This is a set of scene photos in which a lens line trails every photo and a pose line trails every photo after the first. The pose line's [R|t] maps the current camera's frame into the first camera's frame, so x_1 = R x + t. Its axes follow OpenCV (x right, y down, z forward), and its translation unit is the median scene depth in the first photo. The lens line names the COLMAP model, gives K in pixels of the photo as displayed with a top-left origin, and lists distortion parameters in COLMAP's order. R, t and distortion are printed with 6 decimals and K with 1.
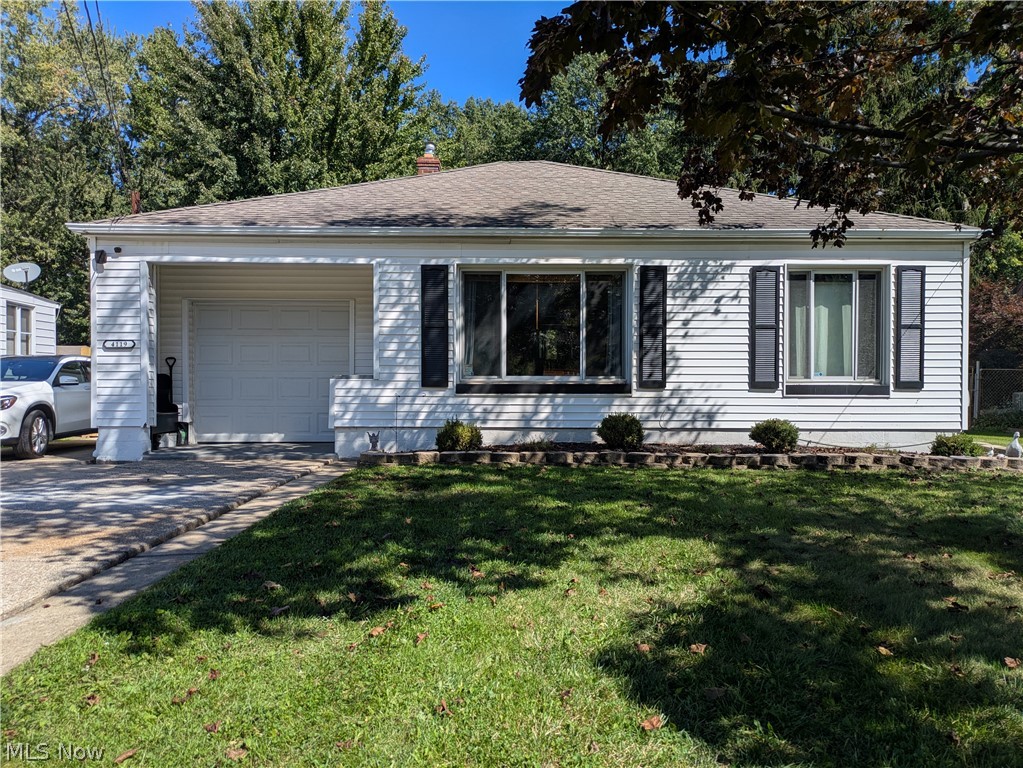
lens RADIAL K [[762.4, 0, 511.5], [0, 762.4, 384.0], [0, 0, 1]] dist [0.026763, -0.003490]
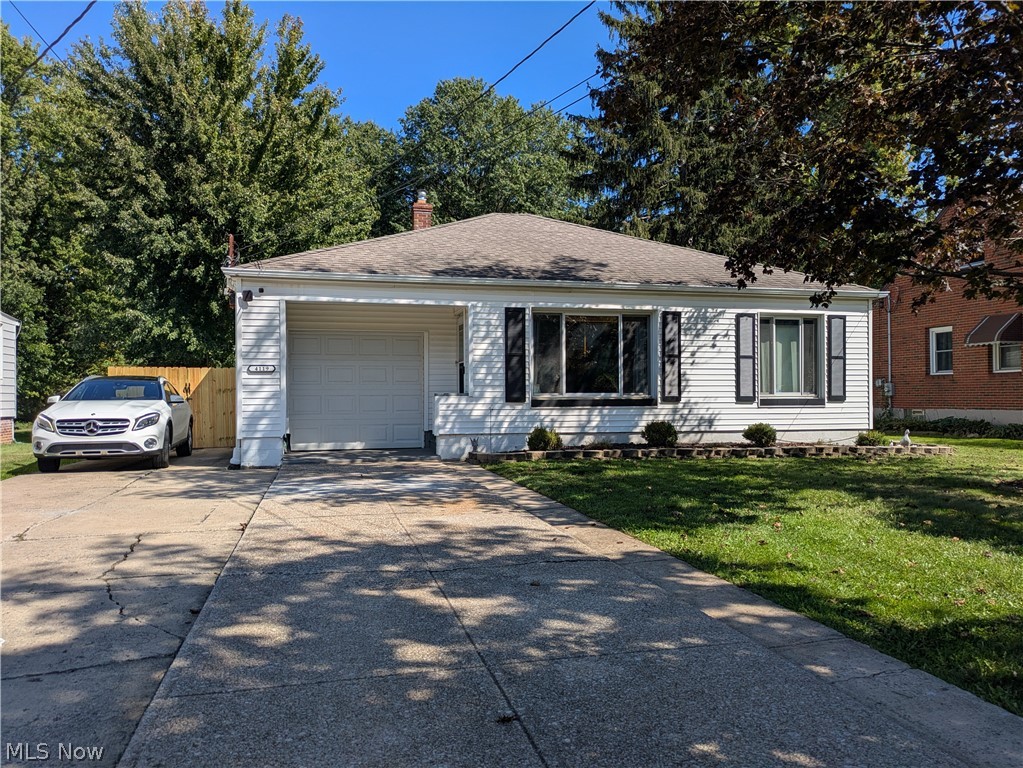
lens RADIAL K [[762.4, 0, 511.5], [0, 762.4, 384.0], [0, 0, 1]] dist [0.026763, -0.003490]
pose [[0.972482, -0.002522, 0.232964, -0.404892], [0.006127, 0.999872, -0.014754, -0.007850], [-0.232897, 0.015776, 0.972373, -0.247899]]
